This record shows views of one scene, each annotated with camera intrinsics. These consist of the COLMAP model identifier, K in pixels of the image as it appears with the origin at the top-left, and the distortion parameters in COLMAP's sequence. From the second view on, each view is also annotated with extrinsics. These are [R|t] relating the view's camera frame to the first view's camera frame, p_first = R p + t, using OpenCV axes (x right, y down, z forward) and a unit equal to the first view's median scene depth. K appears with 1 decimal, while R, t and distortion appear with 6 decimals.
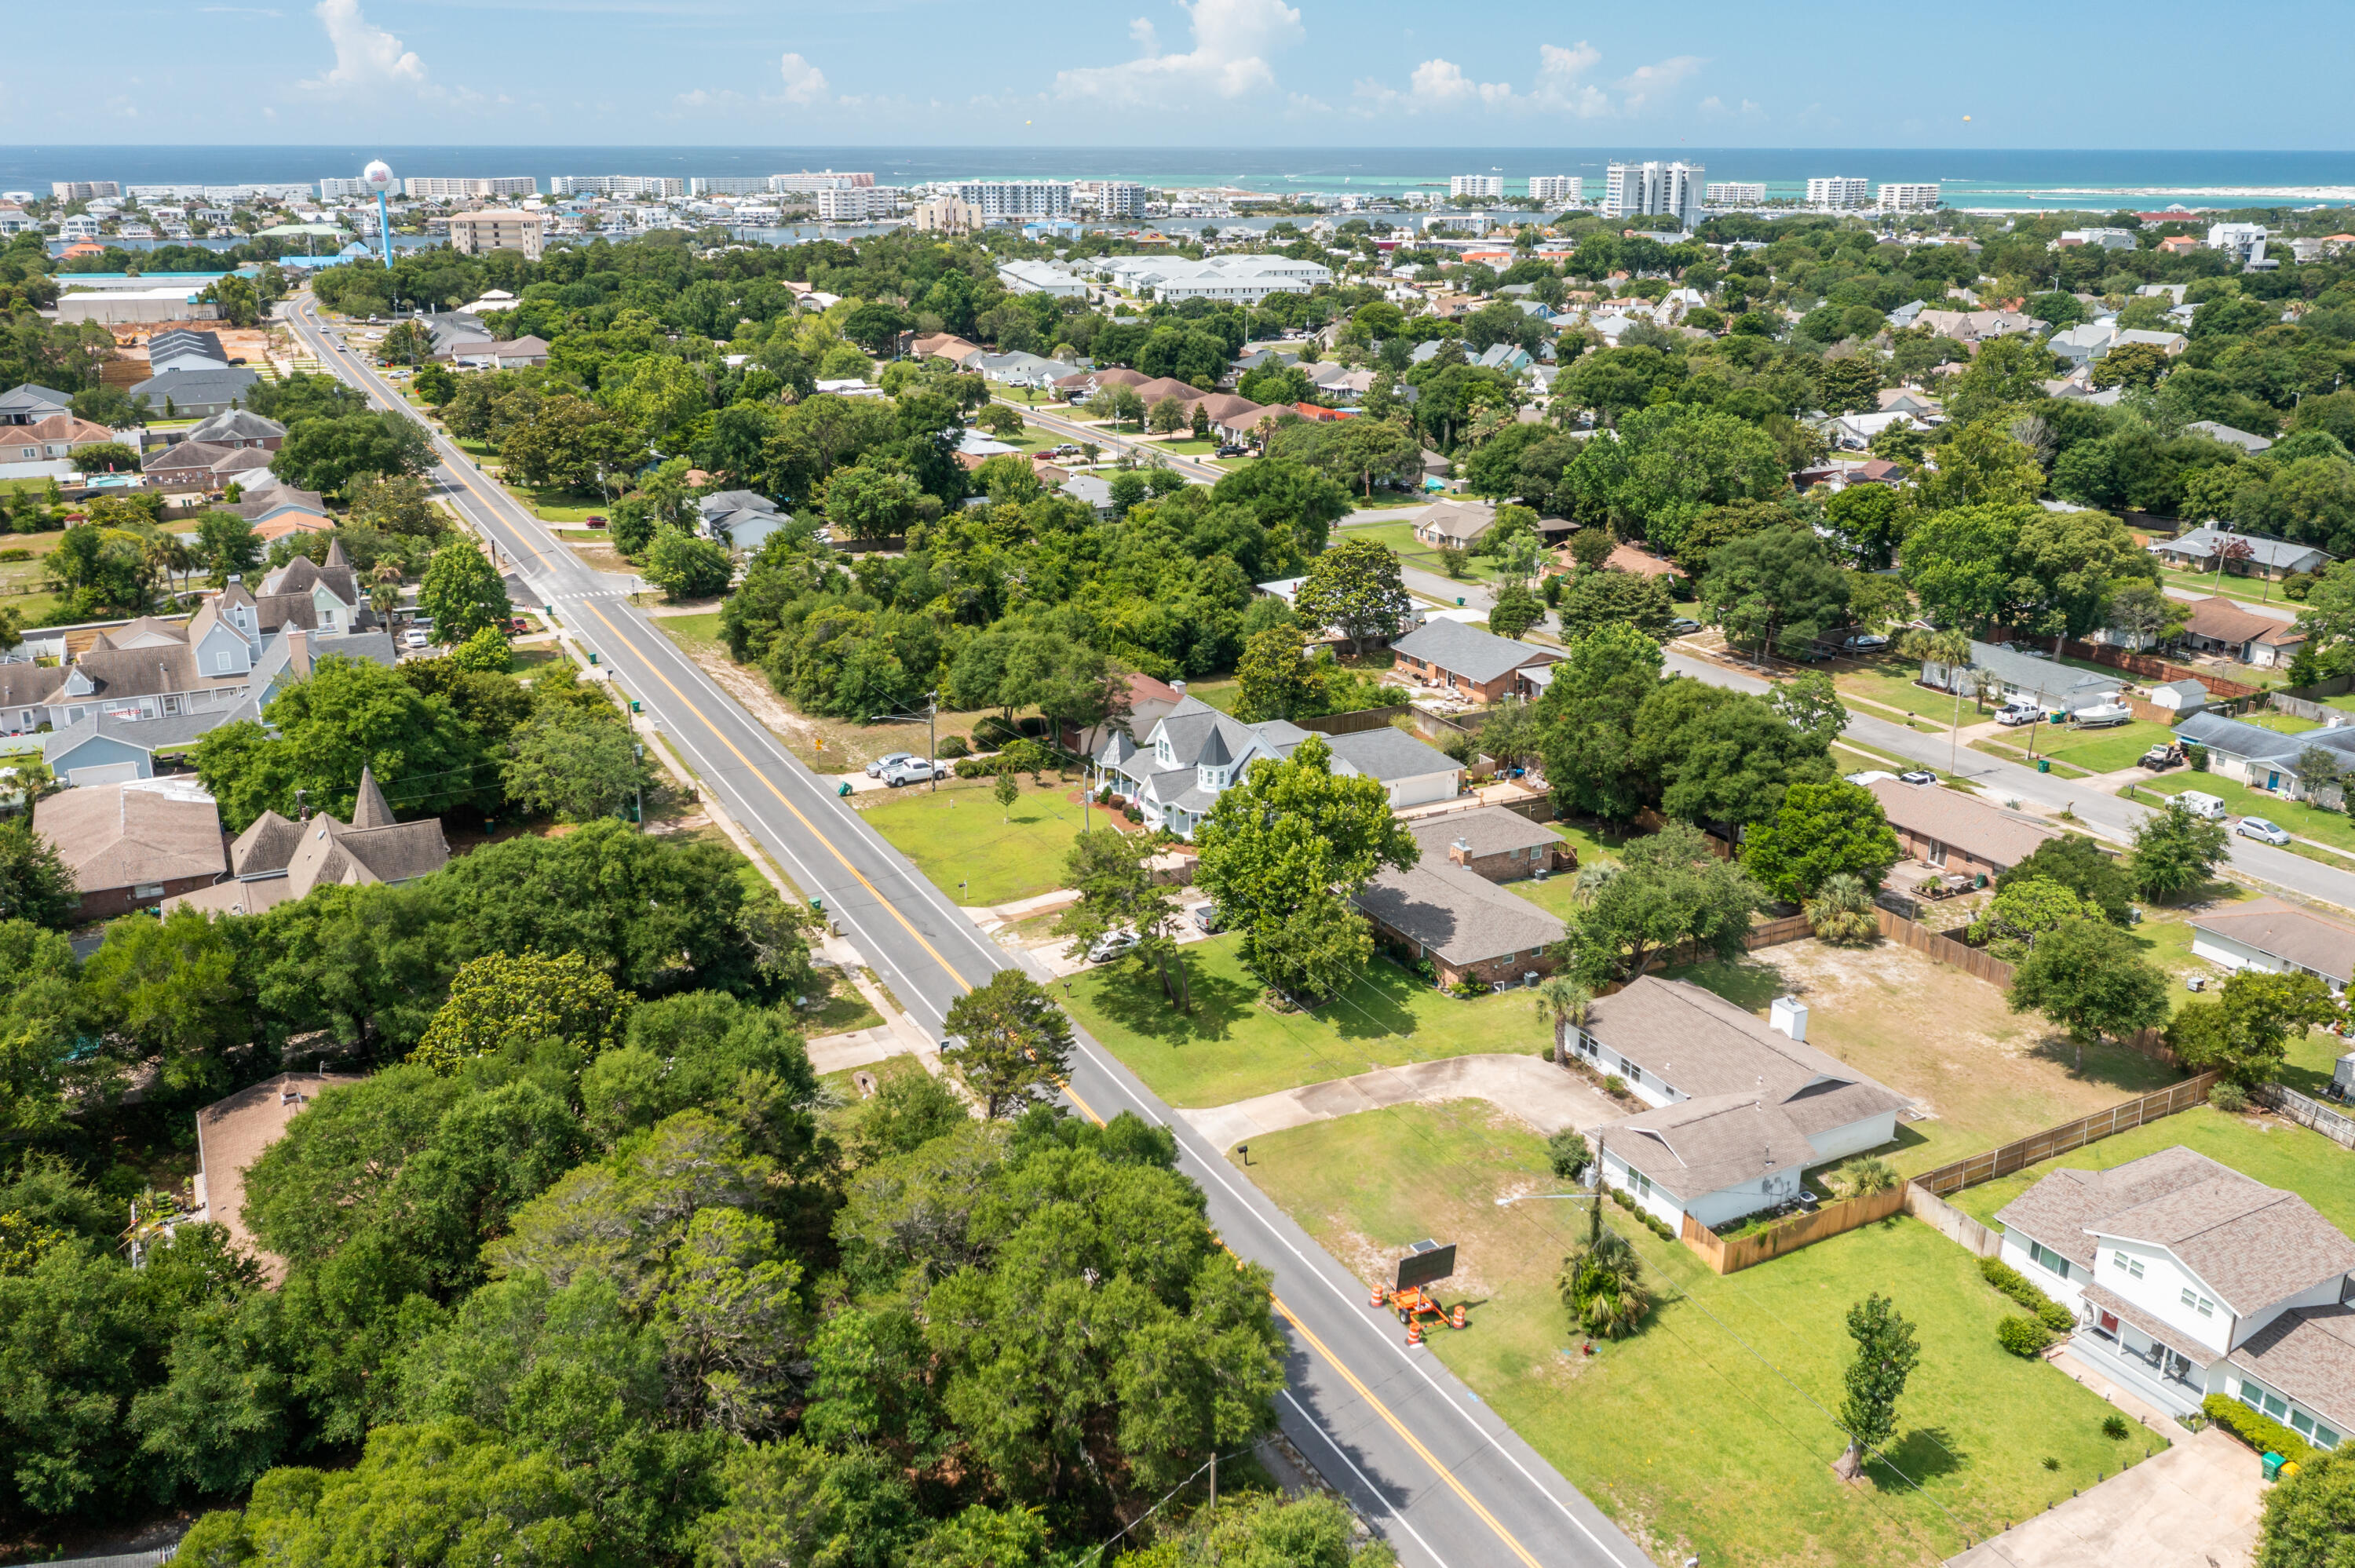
lens RADIAL K [[1895.6, 0, 1177.5], [0, 1895.6, 784.0], [0, 0, 1]] dist [-0.002013, -0.002065]
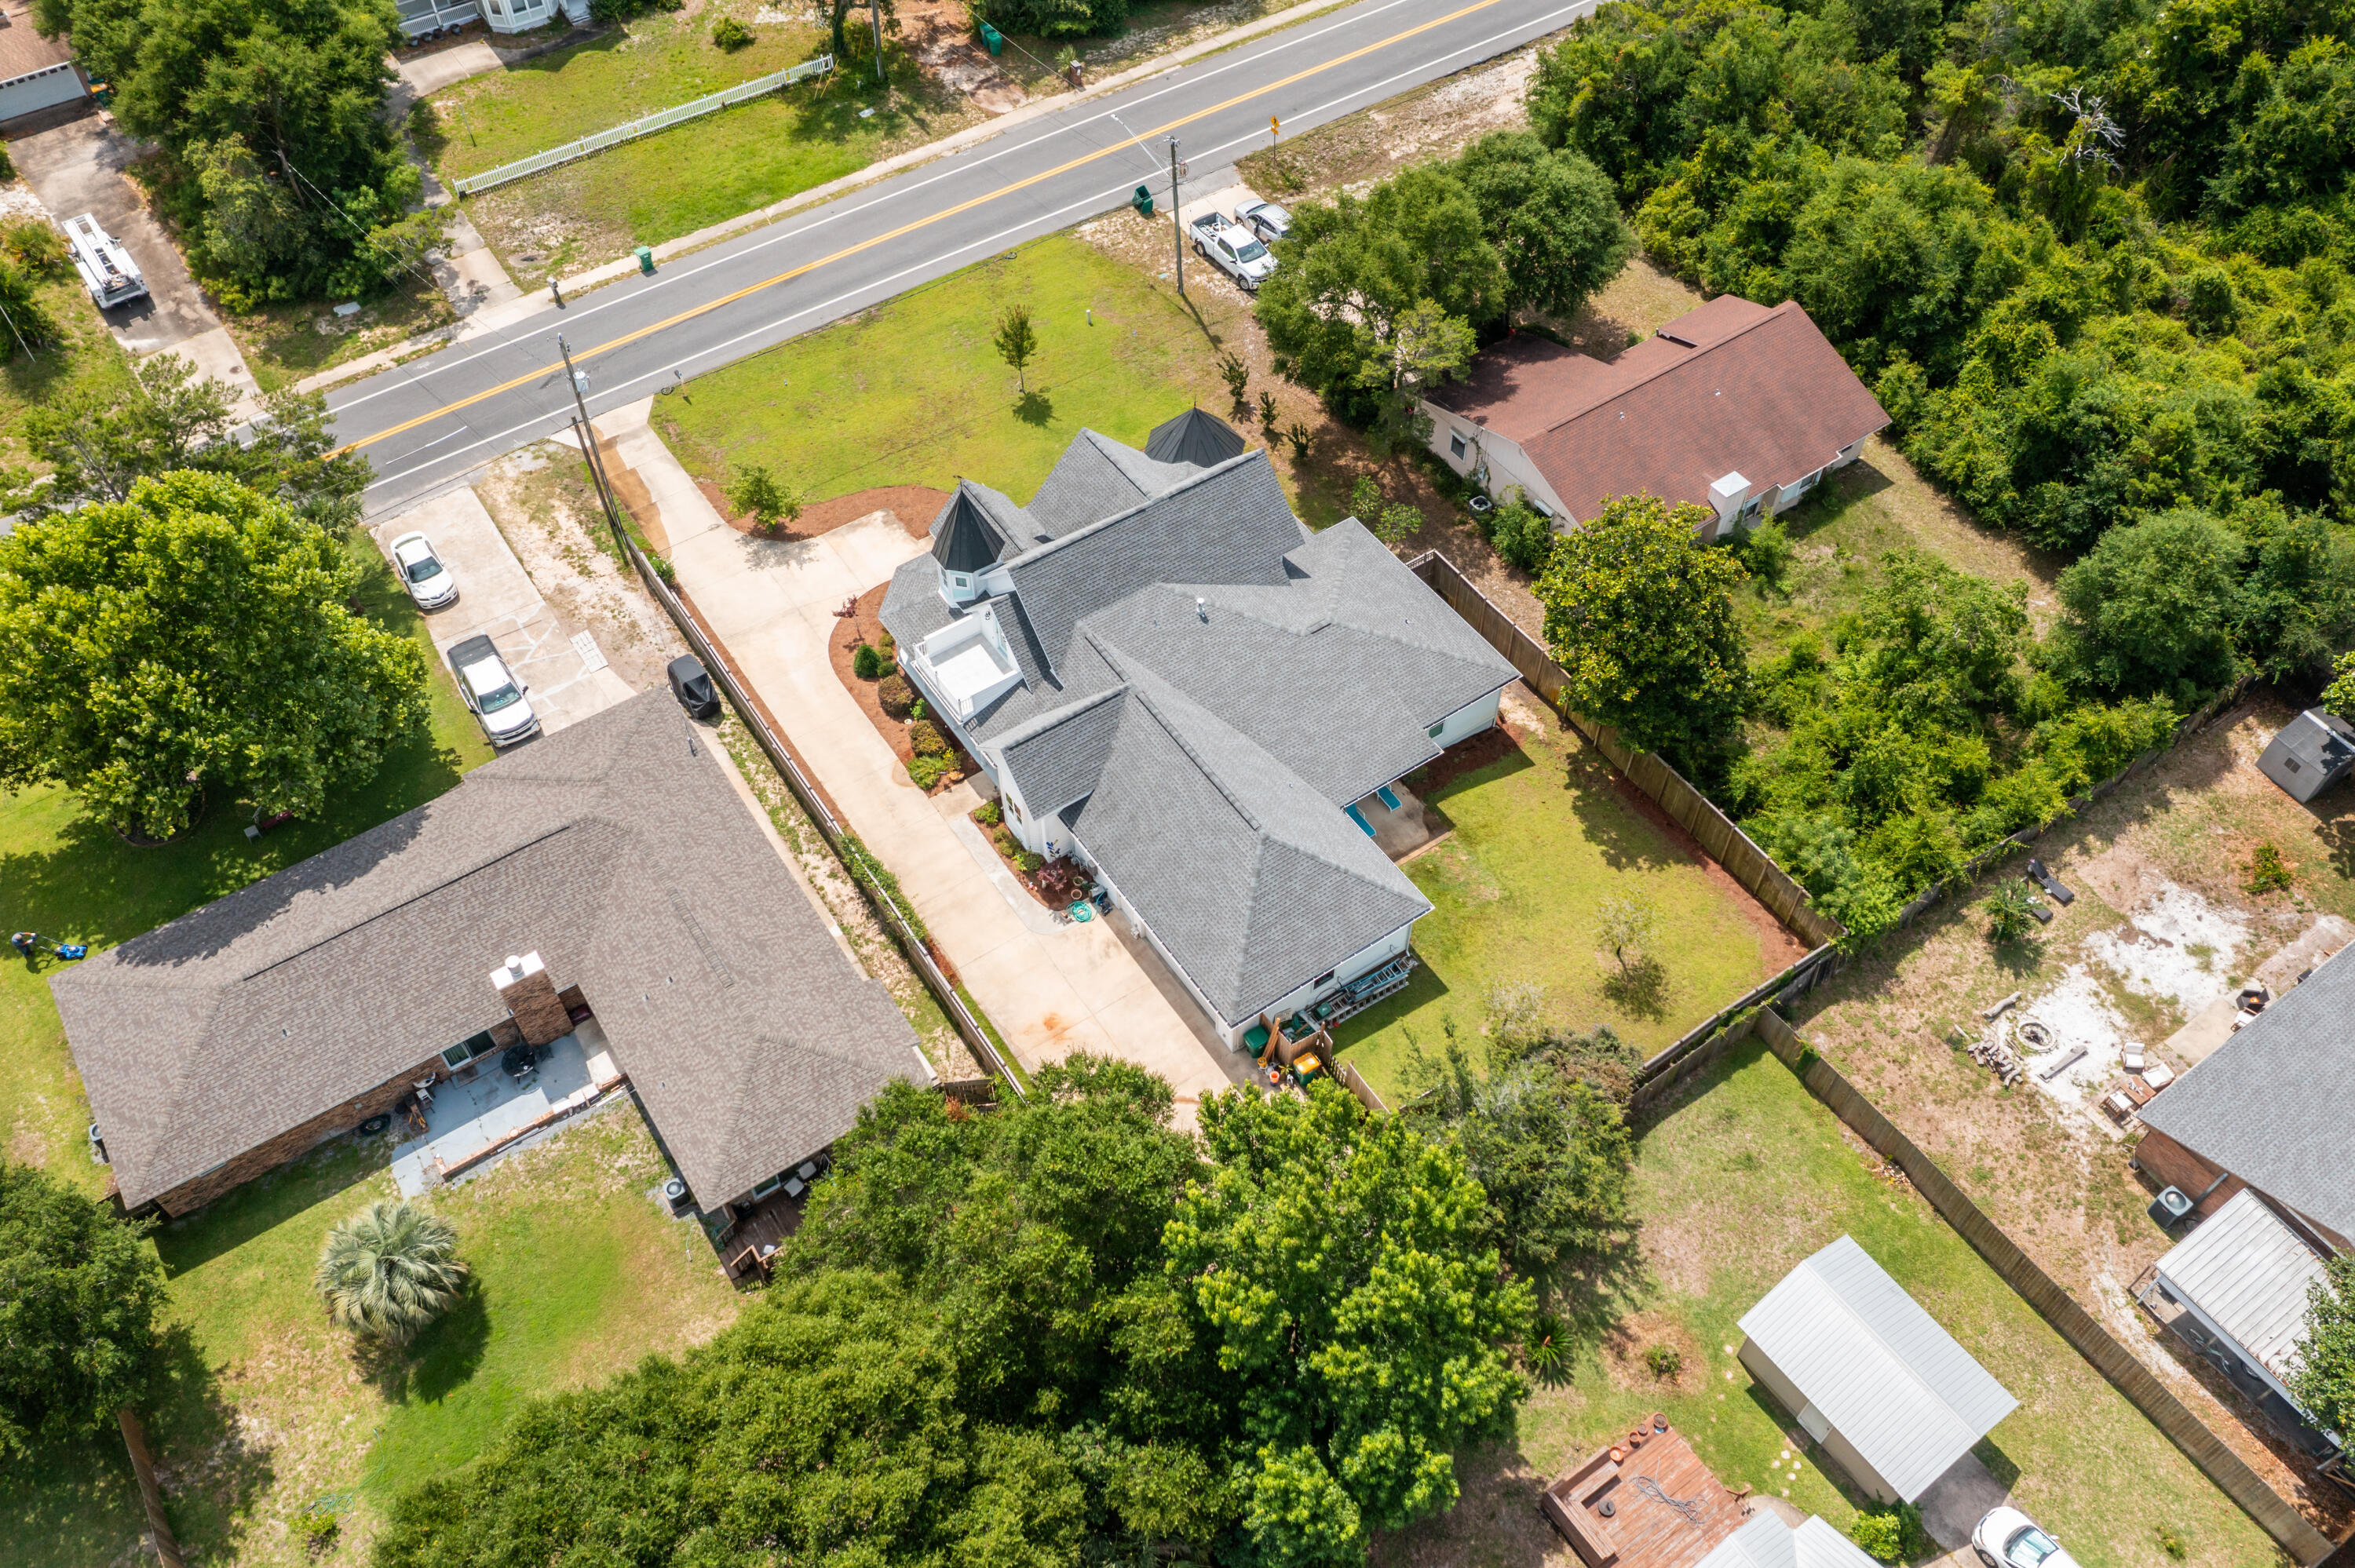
lens RADIAL K [[1867.6, 0, 1183.1], [0, 1867.6, 779.6], [0, 0, 1]] dist [-0.001302, -0.004942]
pose [[0.112746, 0.772416, -0.625029, 0.290558], [-0.315156, 0.624359, 0.714739, -0.261539], [0.942319, 0.116397, 0.313826, 0.690838]]
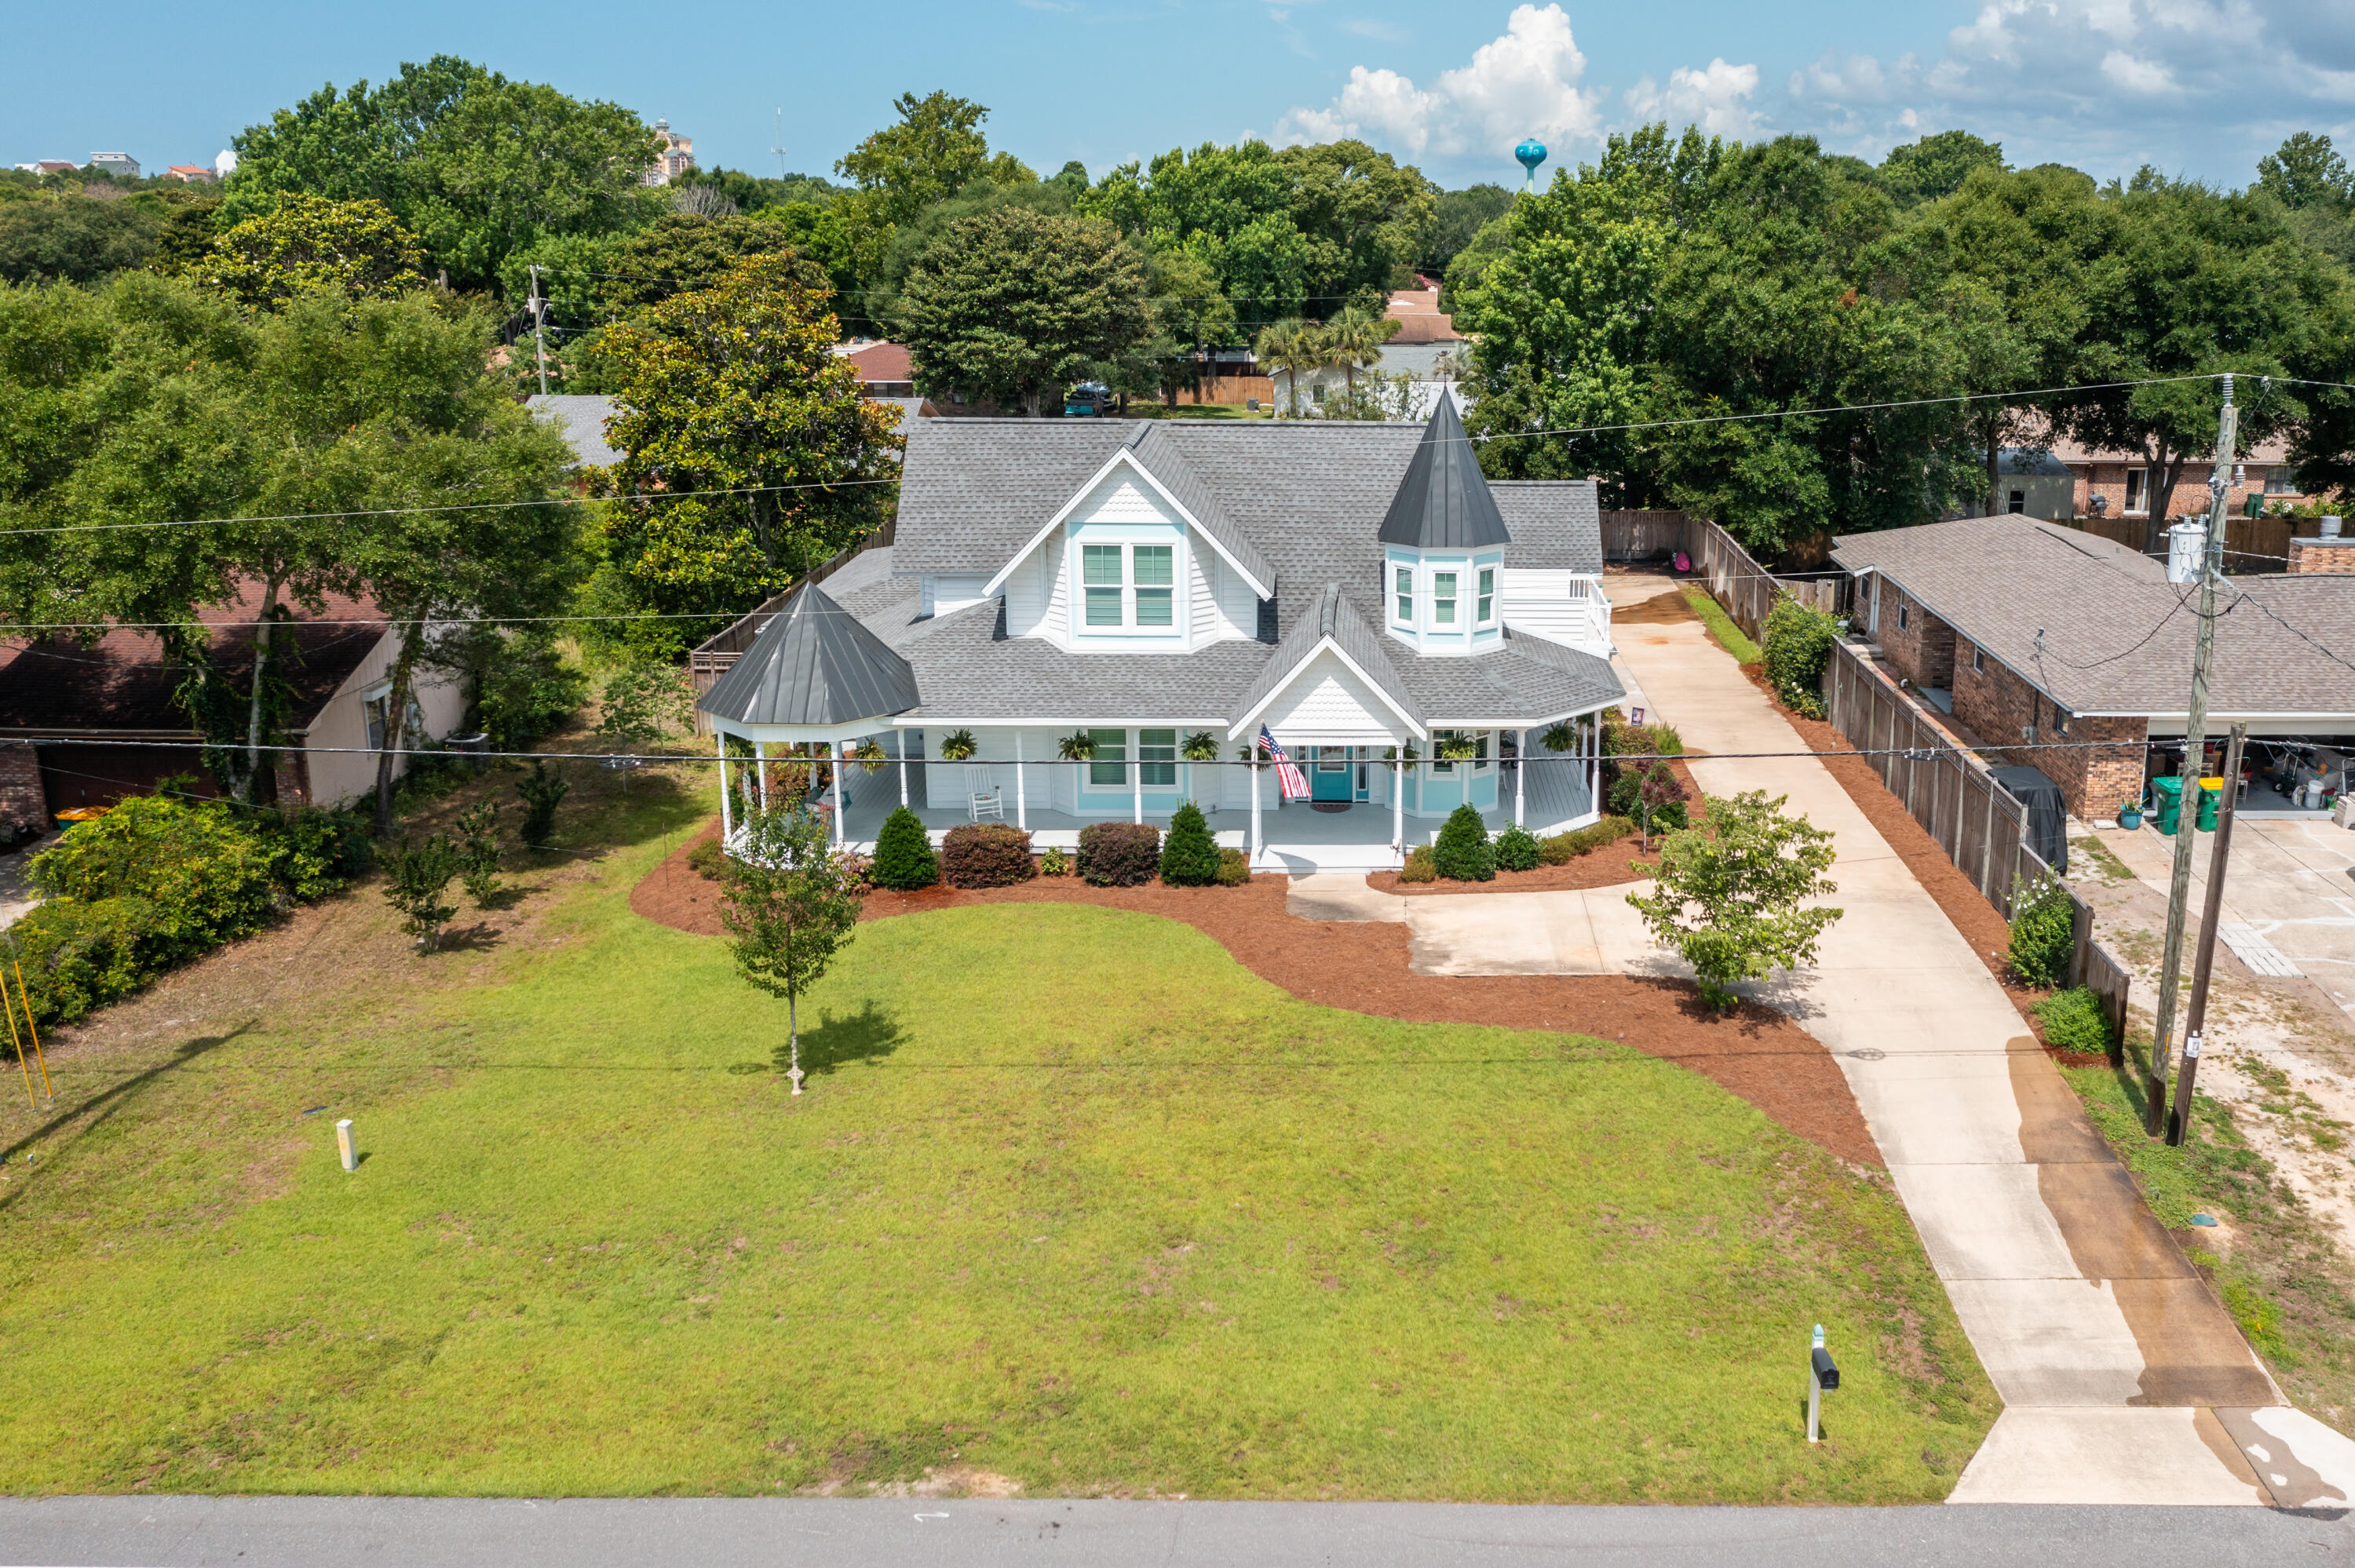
lens RADIAL K [[2060.7, 0, 1381.4], [0, 2060.7, 769.0], [0, 0, 1]] dist [0.000304, -0.014053]
pose [[0.452435, -0.234761, 0.860343, -0.180025], [0.278958, 0.953572, 0.113502, -0.012537], [-0.847045, 0.188647, 0.496917, 0.664926]]
